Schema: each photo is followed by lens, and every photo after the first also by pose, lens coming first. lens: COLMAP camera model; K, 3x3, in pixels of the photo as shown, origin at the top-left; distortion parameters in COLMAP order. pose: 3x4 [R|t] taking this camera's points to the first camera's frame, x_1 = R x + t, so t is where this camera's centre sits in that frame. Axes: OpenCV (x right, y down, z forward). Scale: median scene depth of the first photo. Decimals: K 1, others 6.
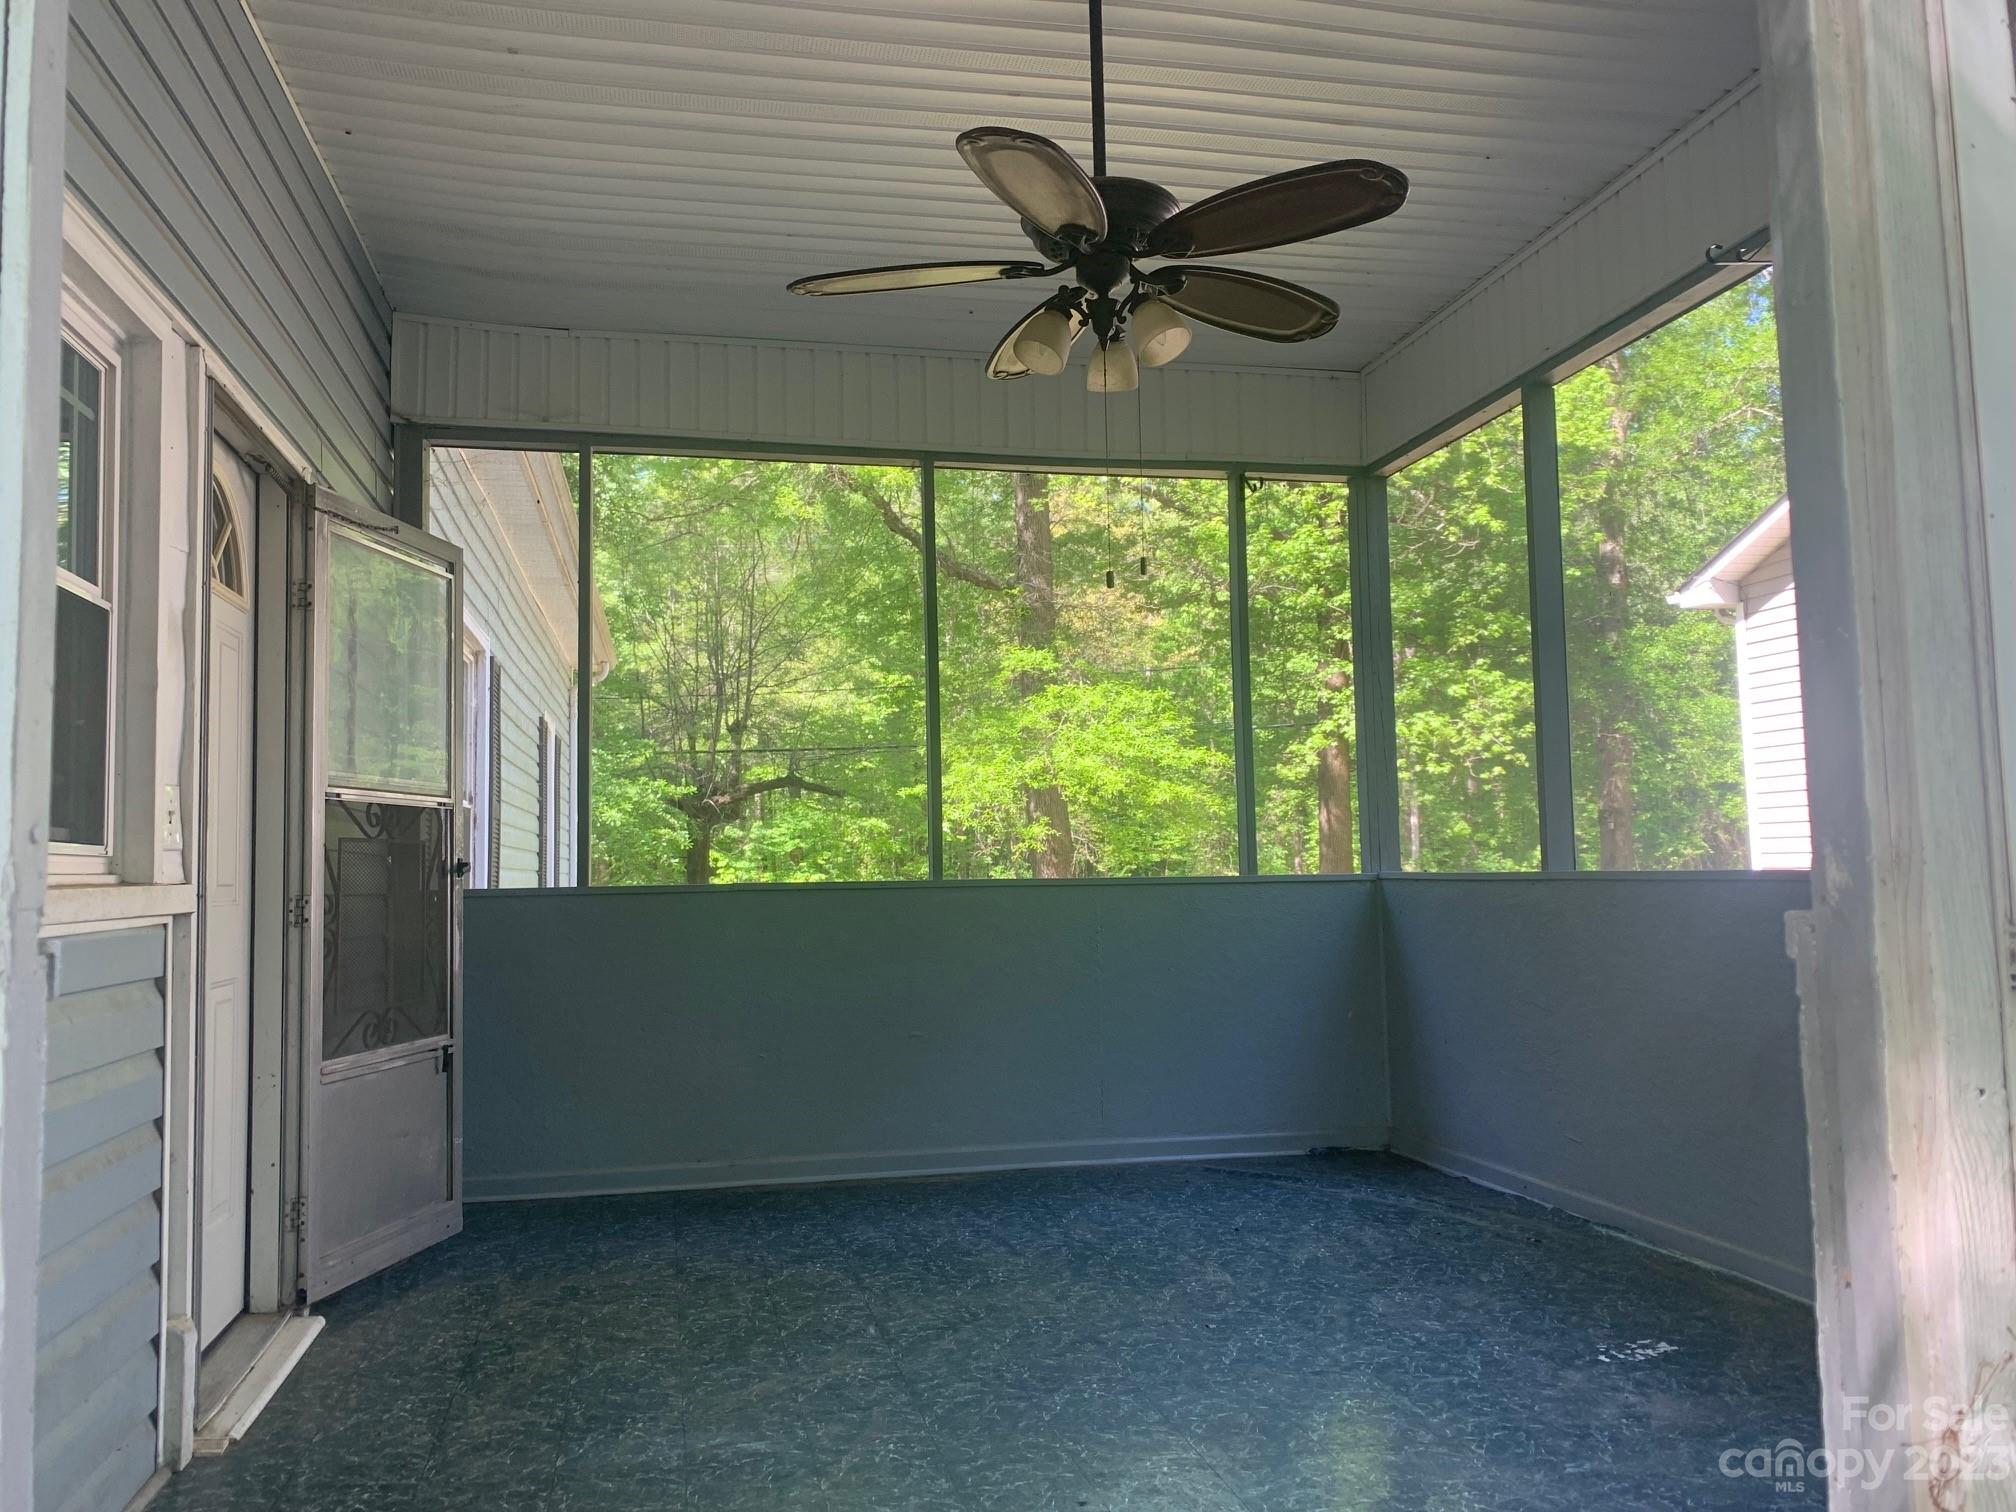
lens RADIAL K [[1554.9, 0, 1008.0], [0, 1554.9, 756.0], [0, 0, 1]] dist [0.004350, 0.000299]
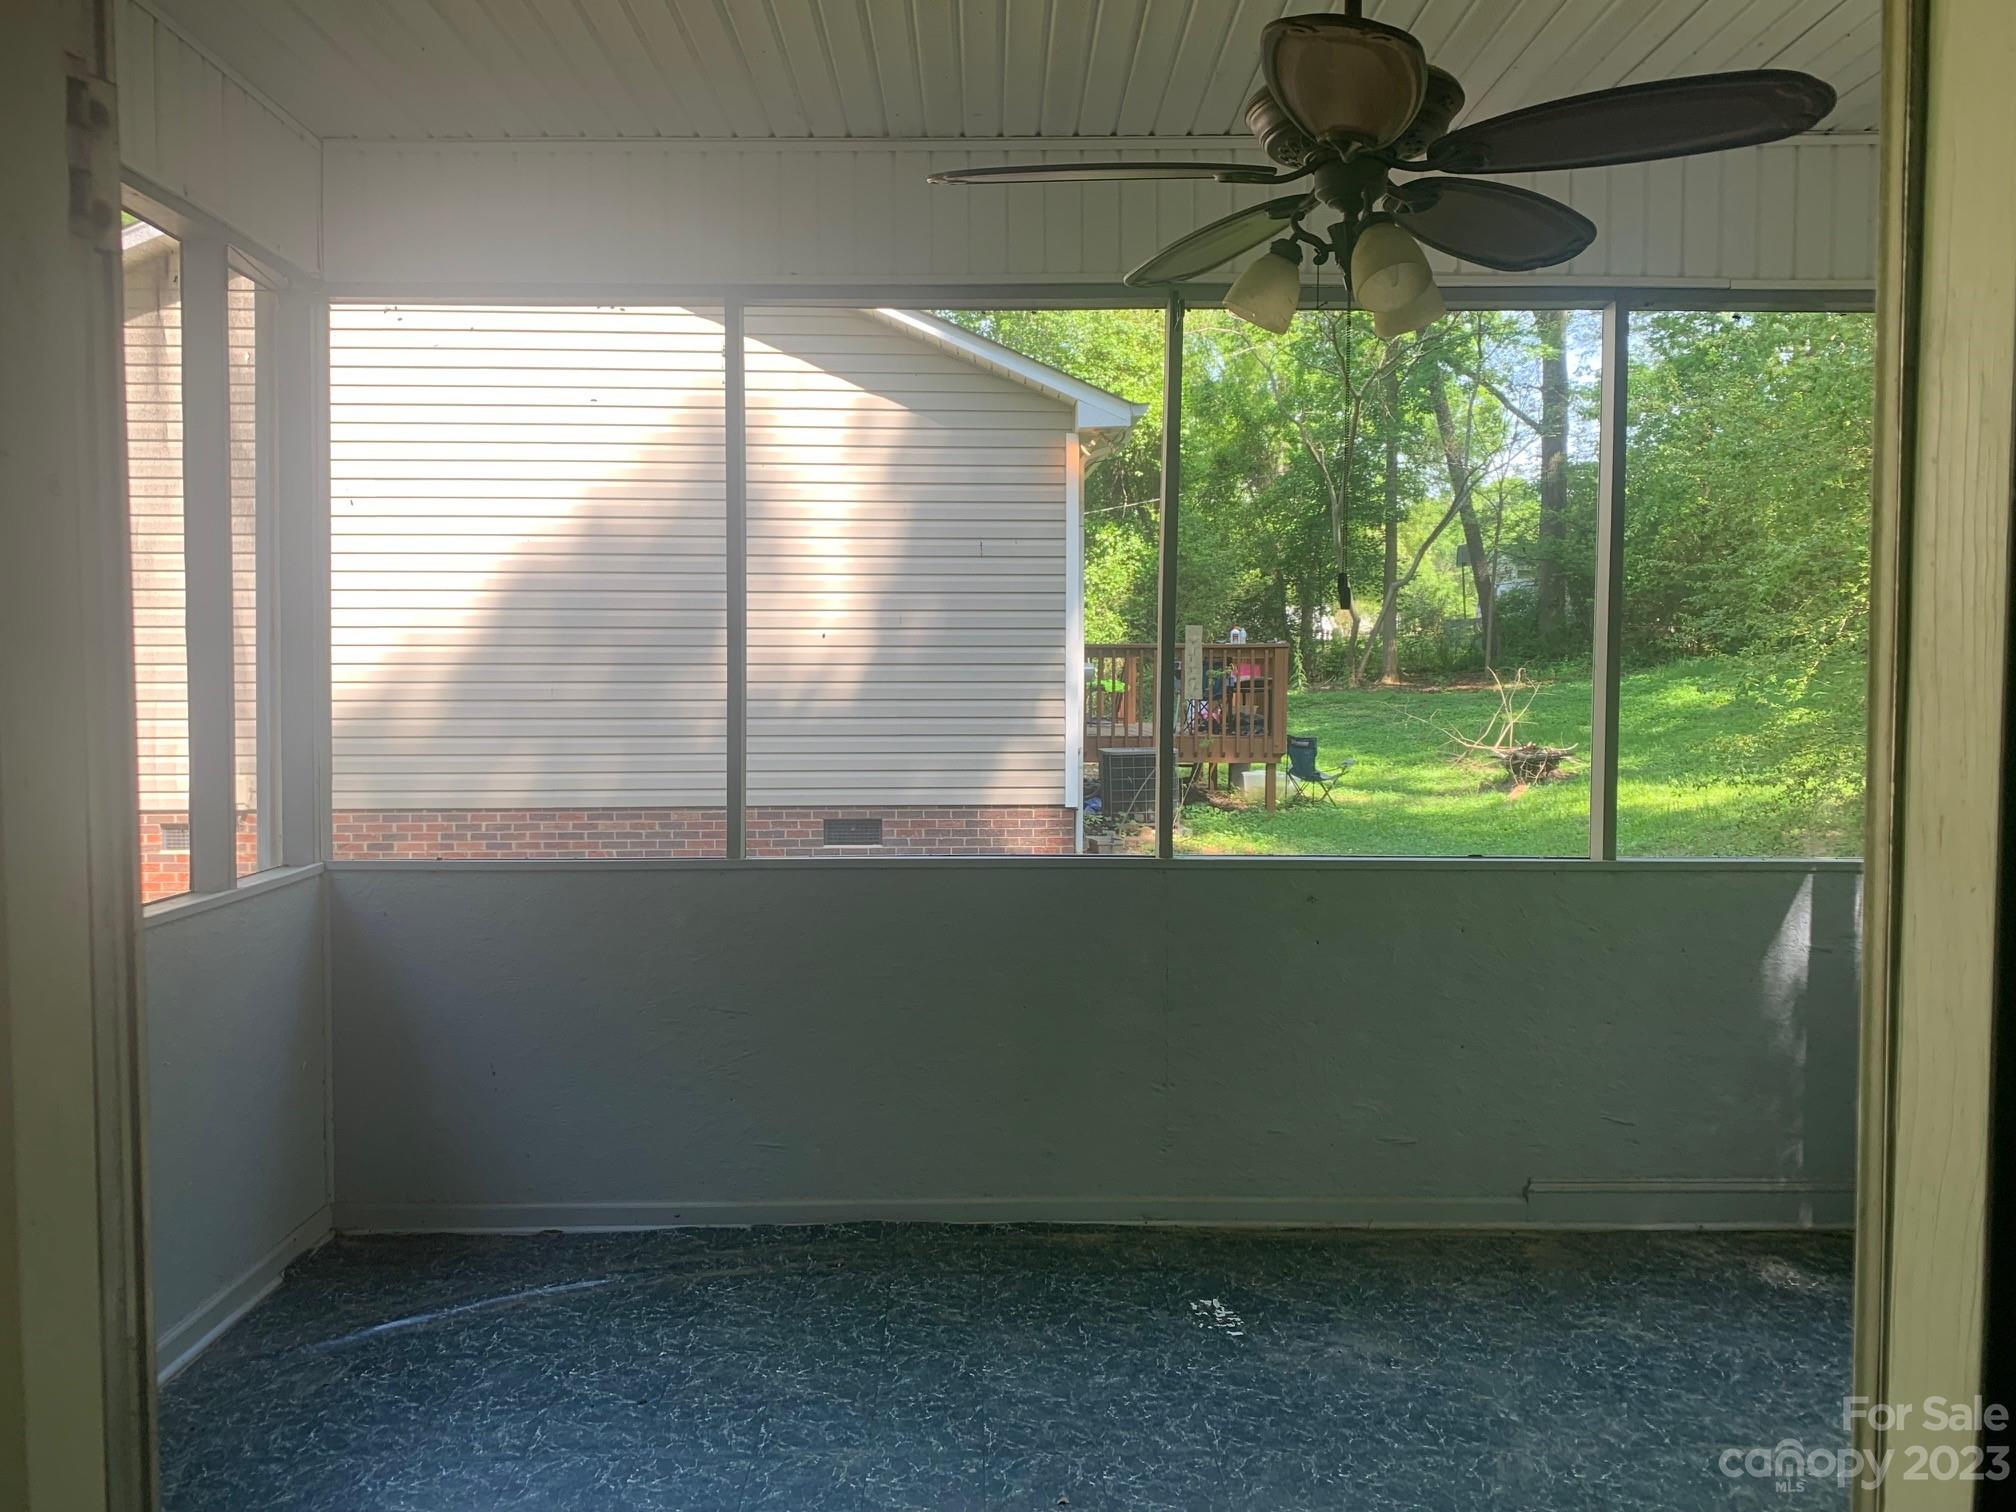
lens RADIAL K [[1554.9, 0, 1008.0], [0, 1554.9, 756.0], [0, 0, 1]] dist [0.004350, 0.000299]
pose [[0.189676, -0.021867, 0.981603, -0.544725], [-0.076106, 0.996417, 0.036903, -0.021719], [-0.978893, -0.081706, 0.187332, 0.807258]]
